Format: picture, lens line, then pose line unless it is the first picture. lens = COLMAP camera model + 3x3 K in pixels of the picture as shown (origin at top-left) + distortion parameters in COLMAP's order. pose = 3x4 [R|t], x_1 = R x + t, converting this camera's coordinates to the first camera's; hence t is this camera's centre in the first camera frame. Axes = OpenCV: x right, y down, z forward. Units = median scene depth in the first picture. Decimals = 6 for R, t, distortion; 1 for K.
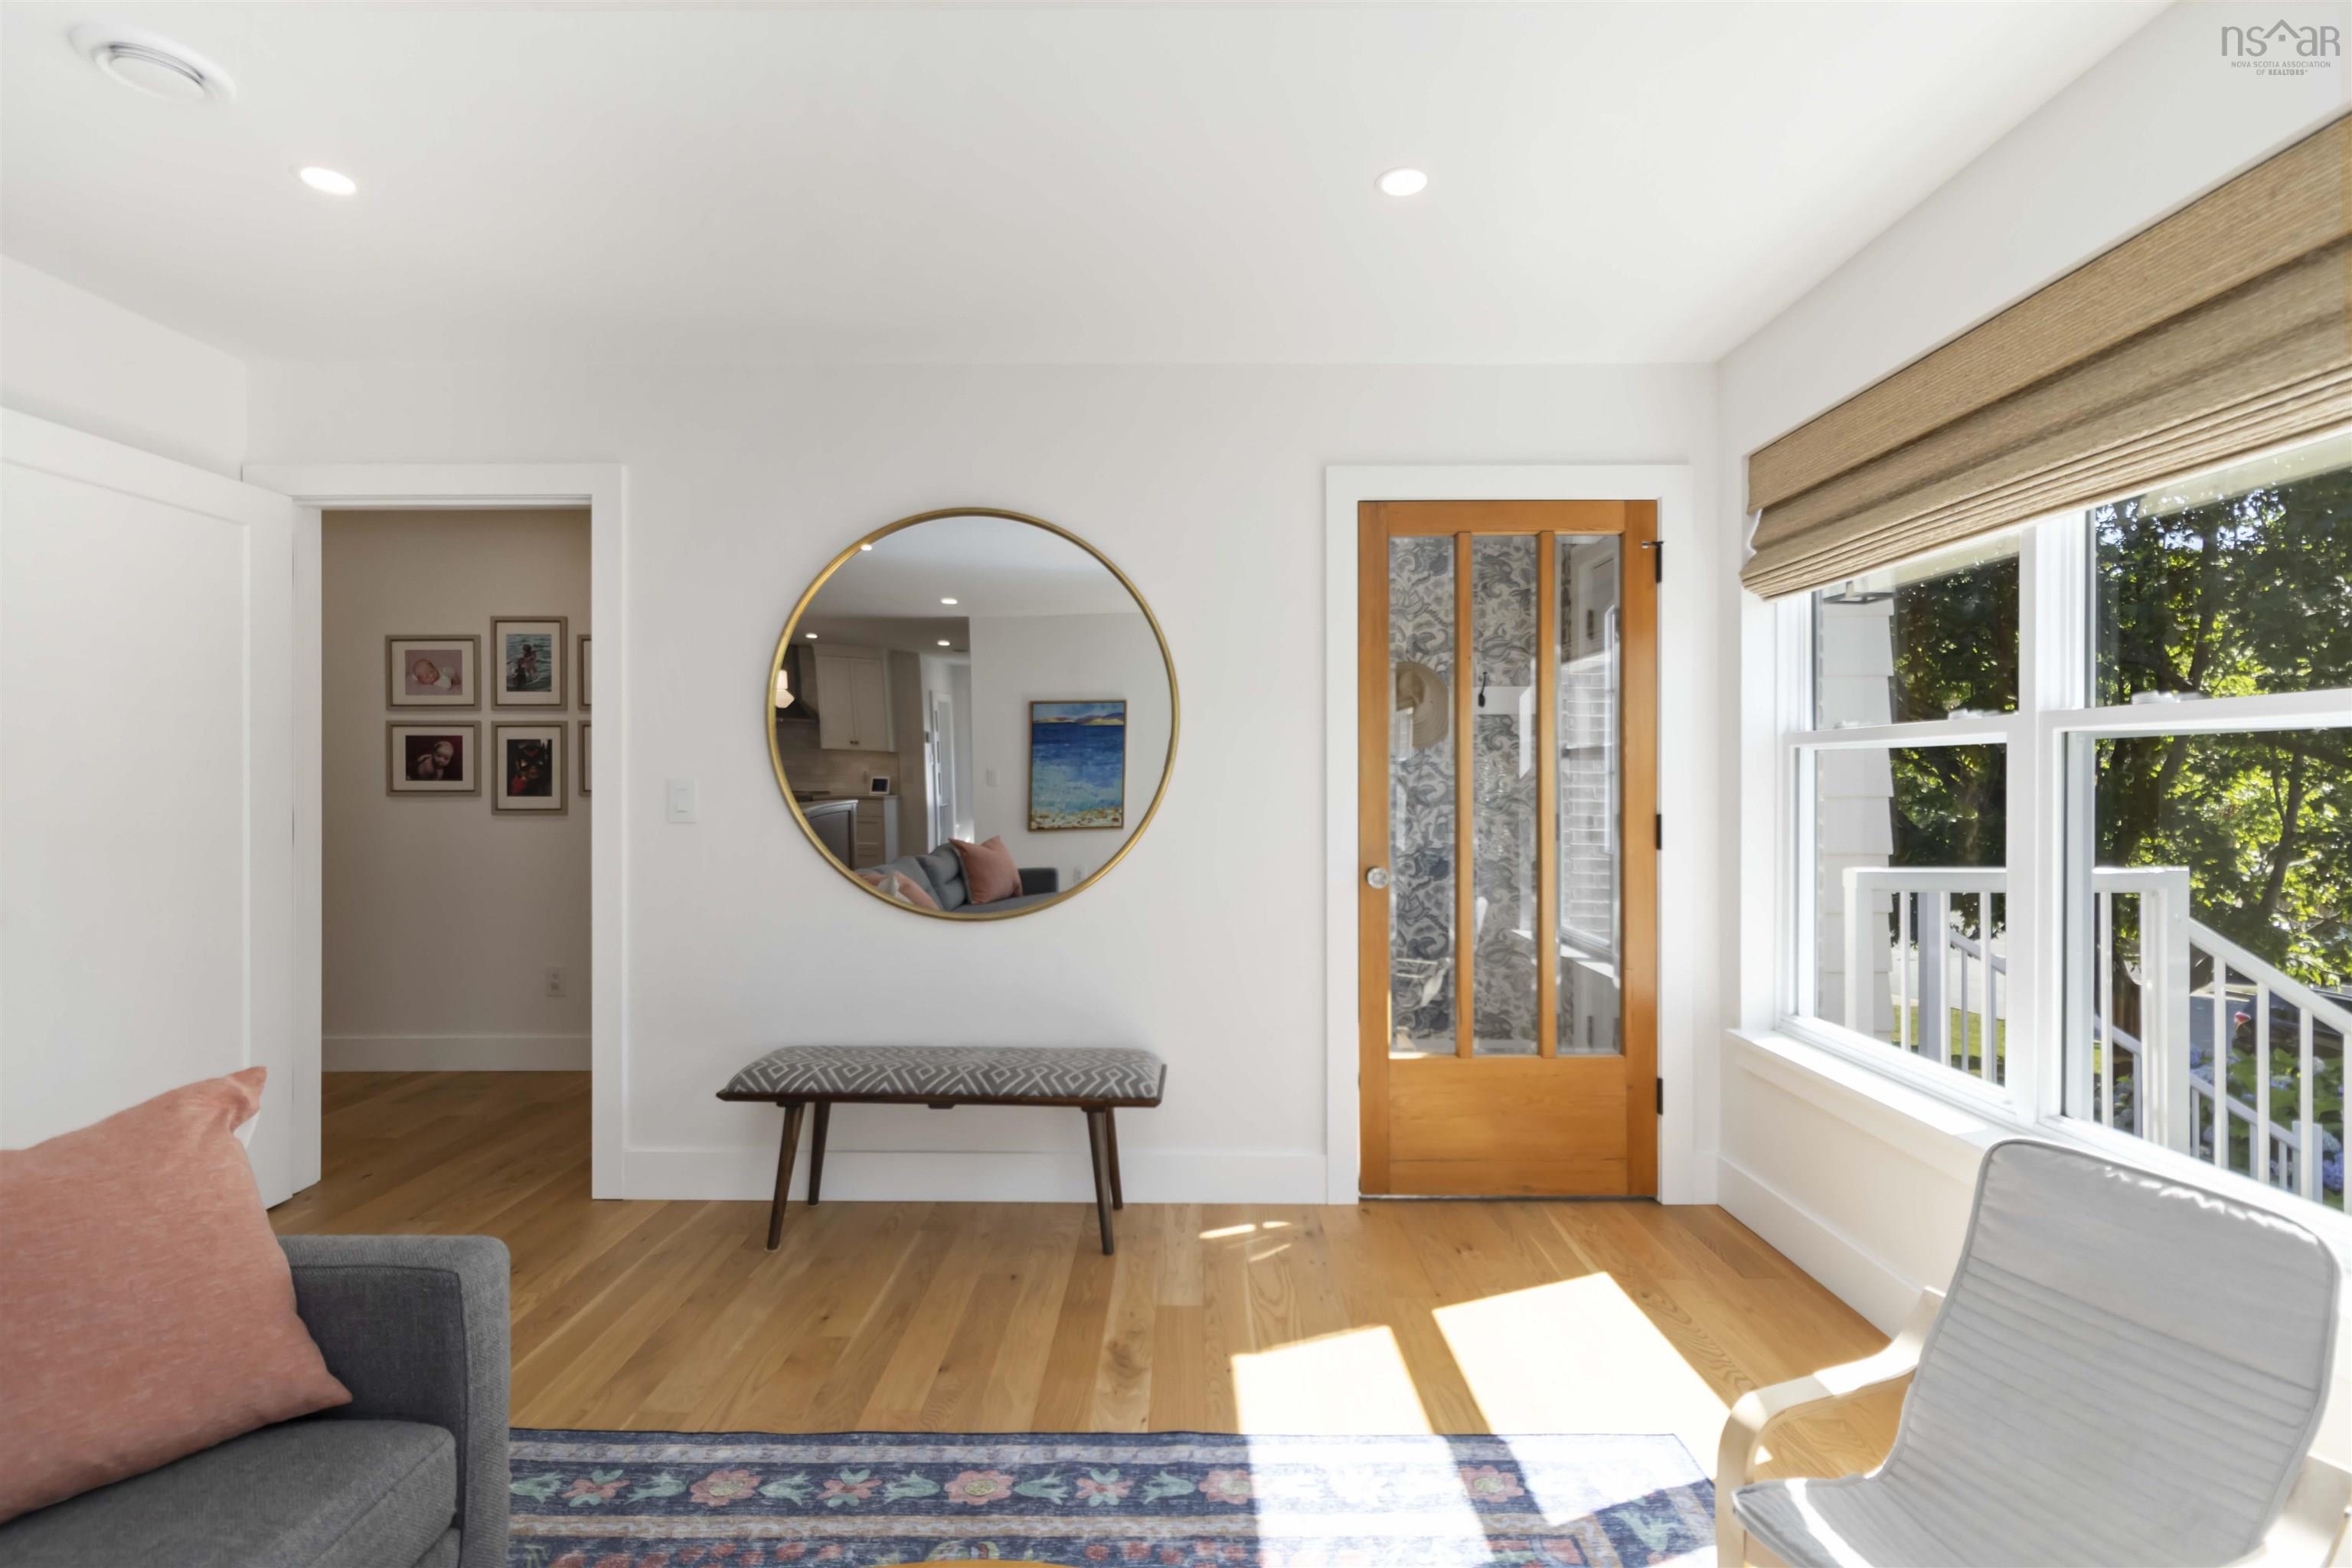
lens RADIAL K [[1086.8, 0, 1180.6], [0, 1086.8, 778.8], [0, 0, 1]] dist [0.002317, 0.000397]
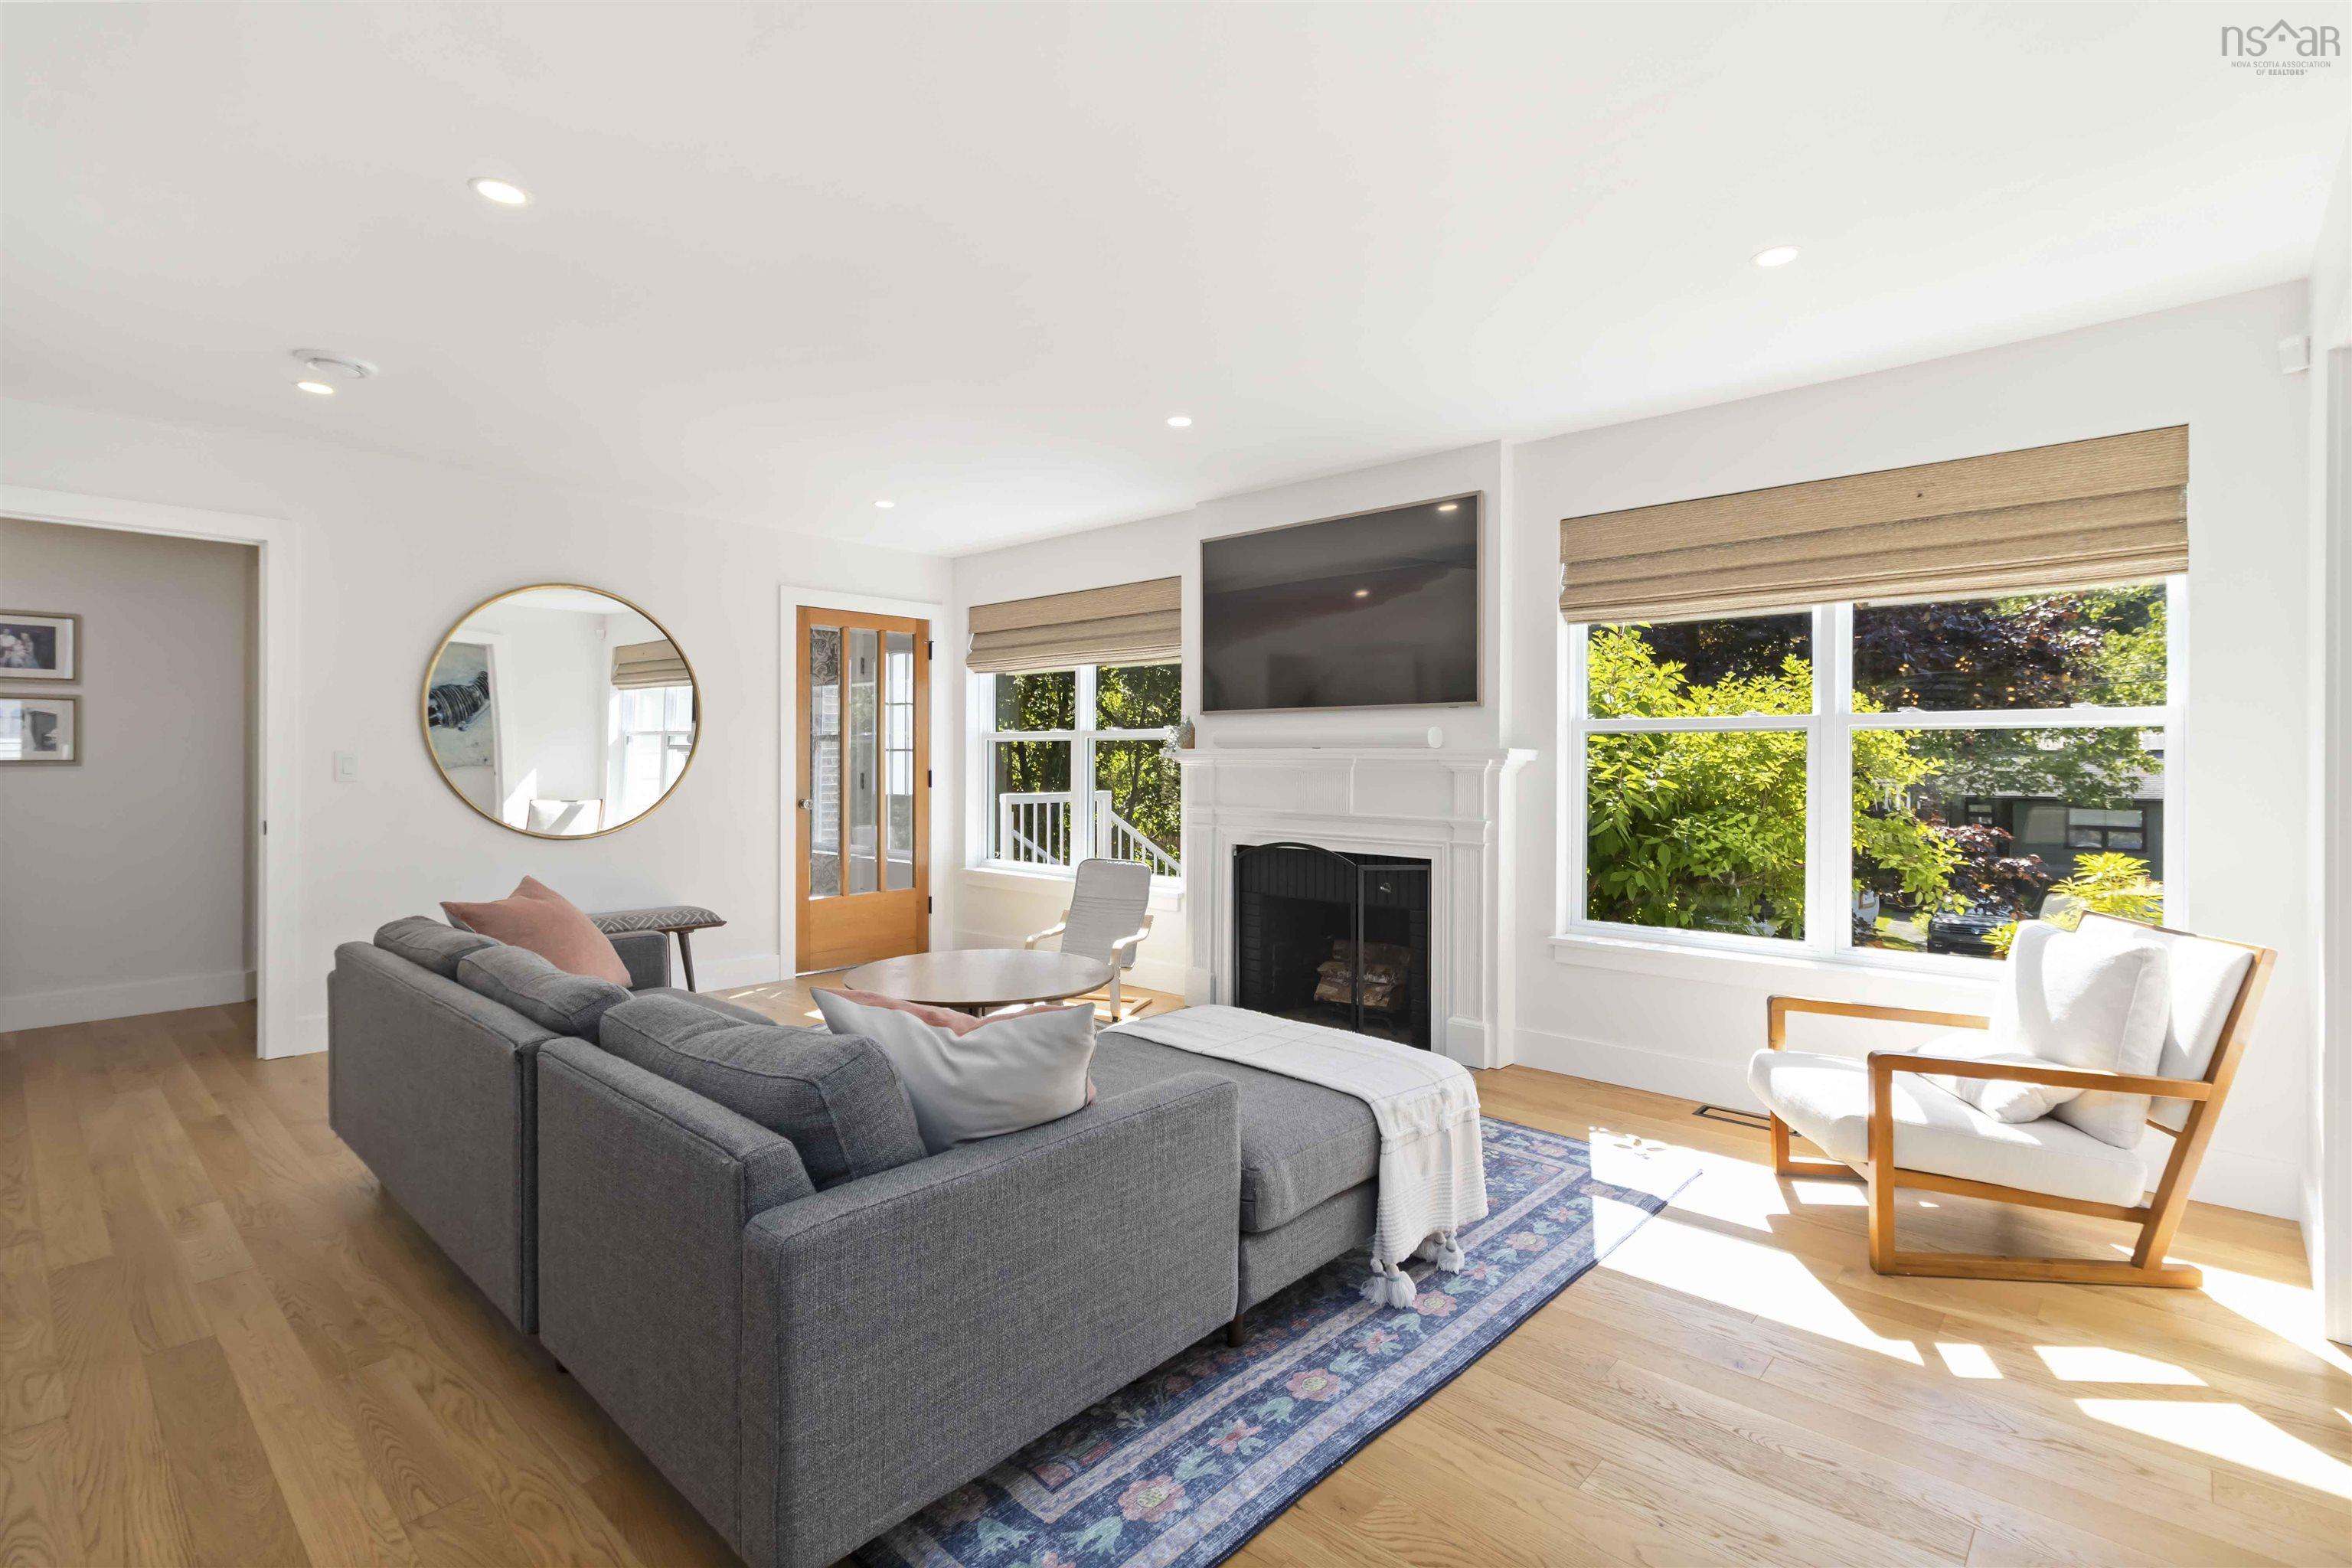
lens RADIAL K [[1108.8, 0, 1175.4], [0, 1108.8, 758.1], [0, 0, 1]] dist [0.001774, 0.000527]
pose [[0.673741, -0.000154, 0.738968, -0.850115], [-0.002385, 0.999994, 0.002382, 0.002383], [-0.738964, -0.003367, 0.673737, -0.815988]]
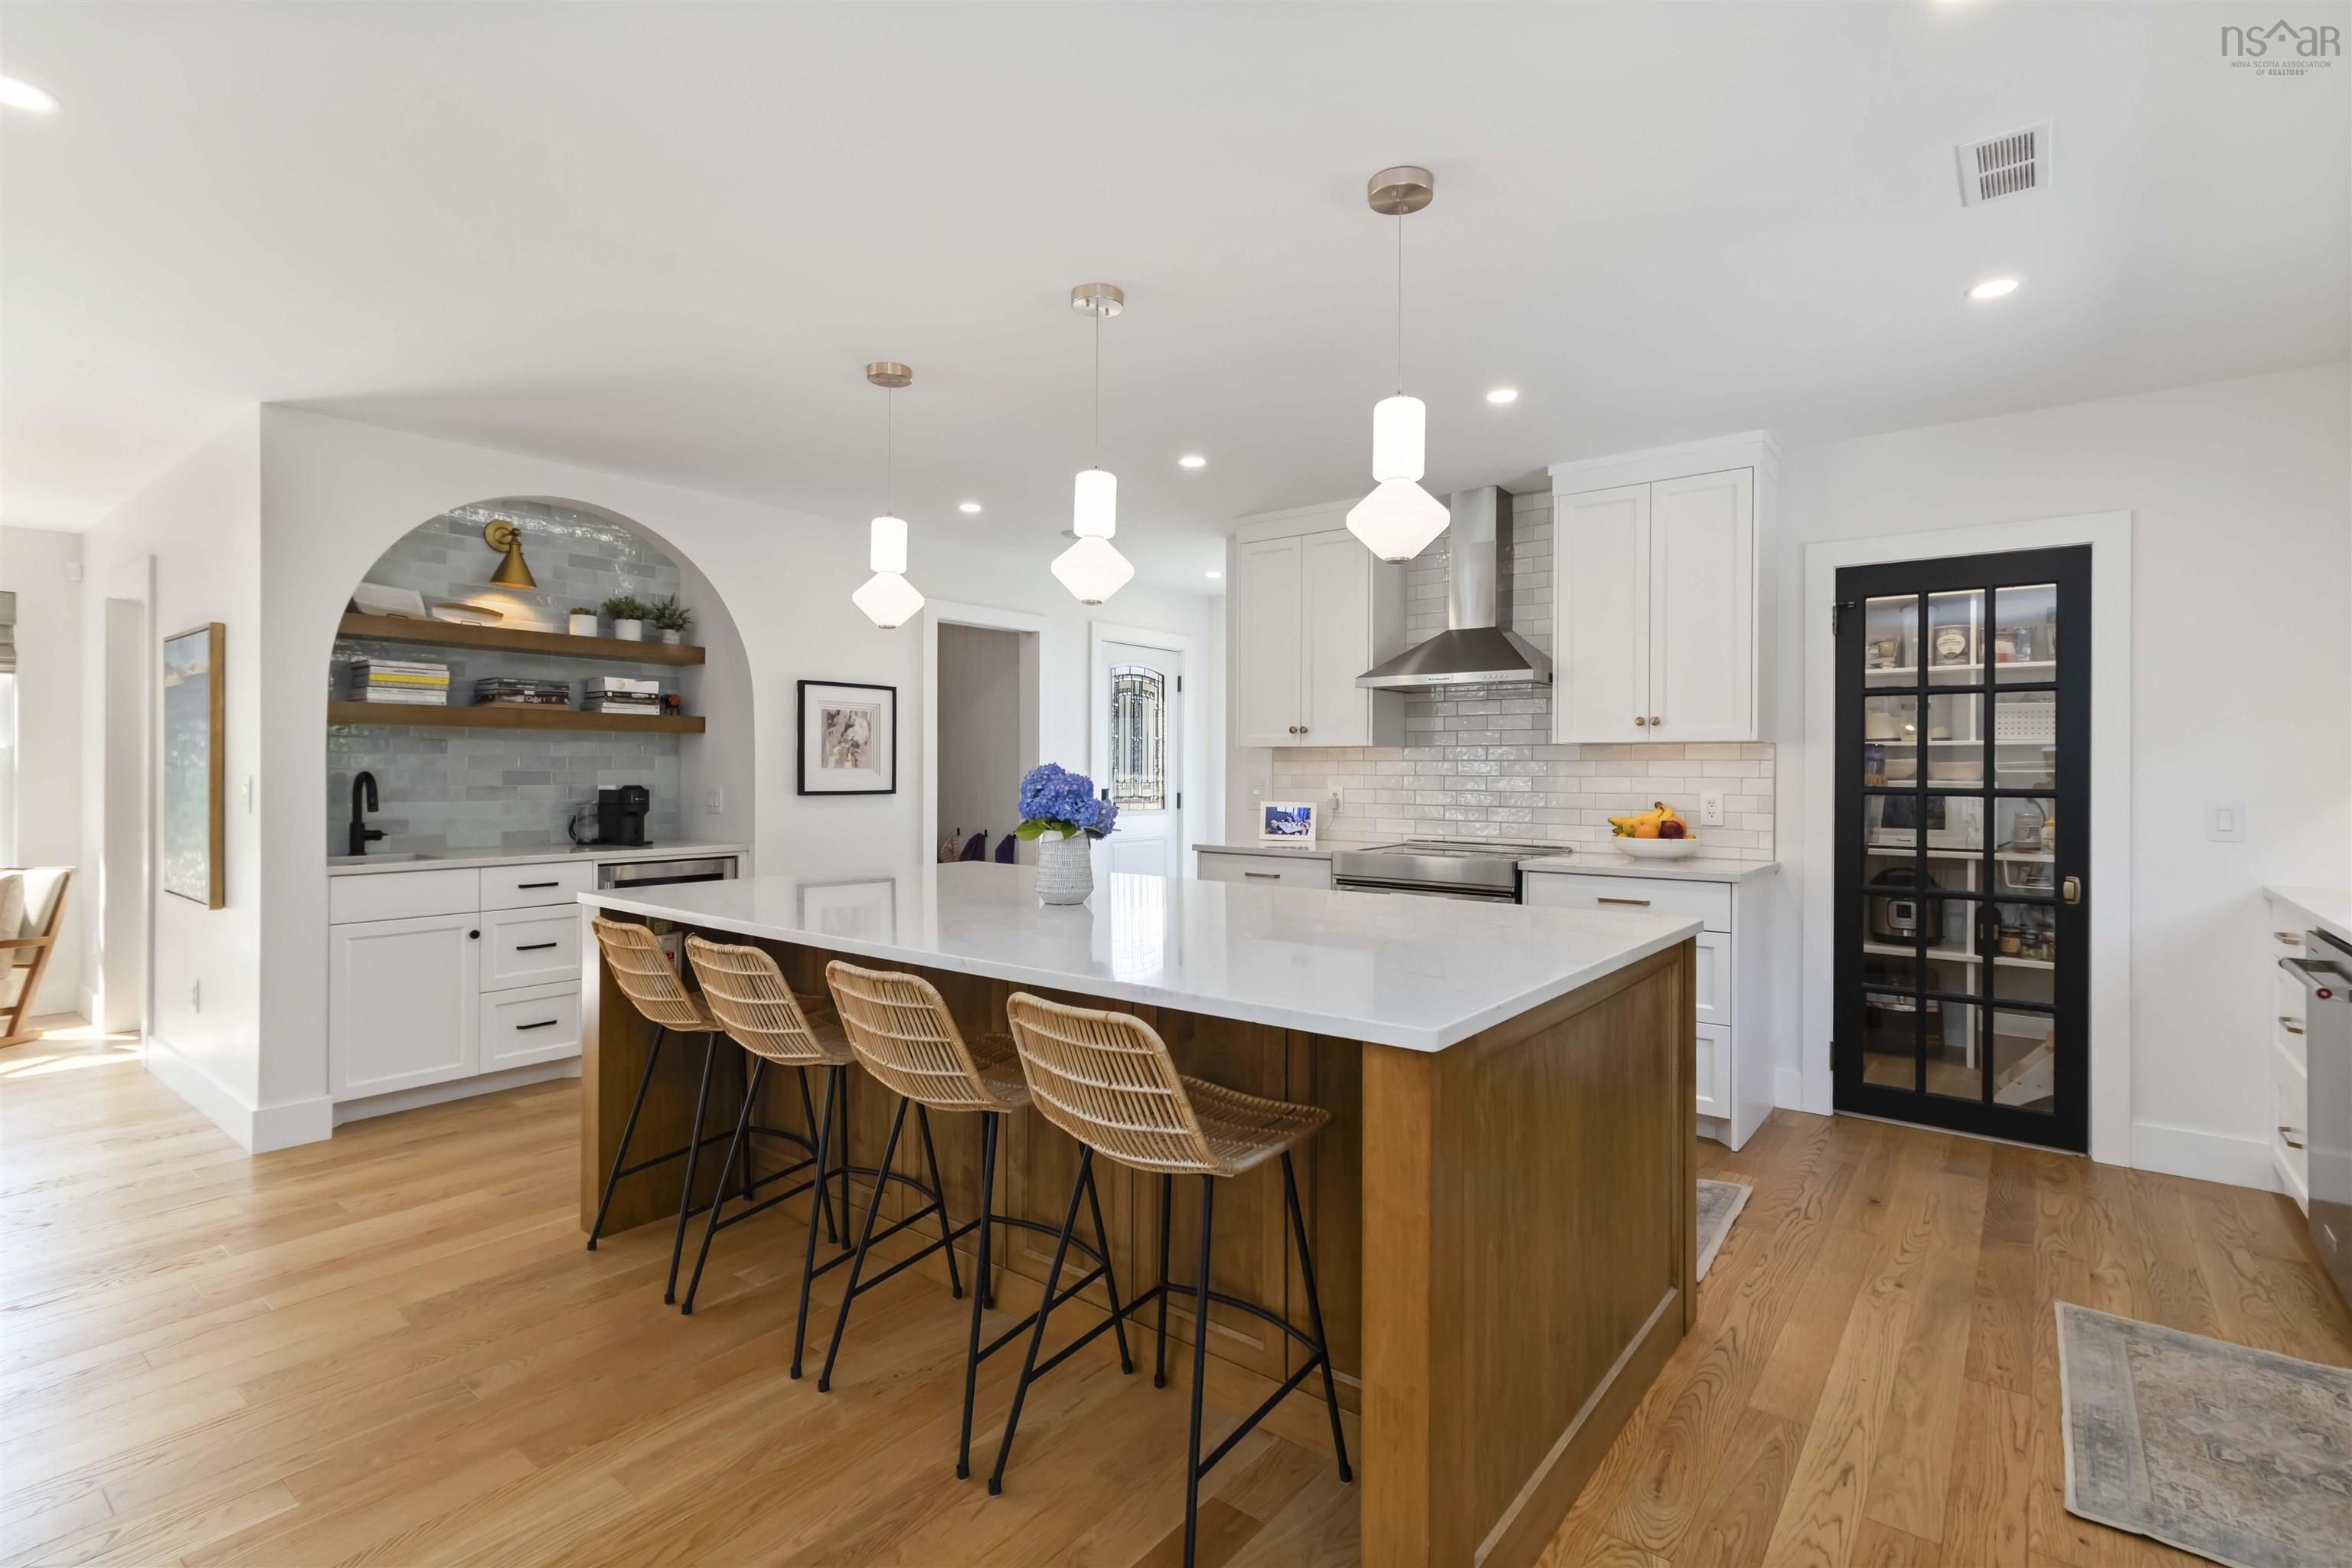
lens RADIAL K [[1094.8, 0, 1186.8], [0, 1094.8, 769.5], [0, 0, 1]] dist [0.002757, 0.000908]
pose [[-0.794154, -0.002487, 0.607711, -2.111166], [-0.005004, 0.999984, -0.002447, -0.013453], [-0.607695, -0.004984, -0.794155, -0.552908]]
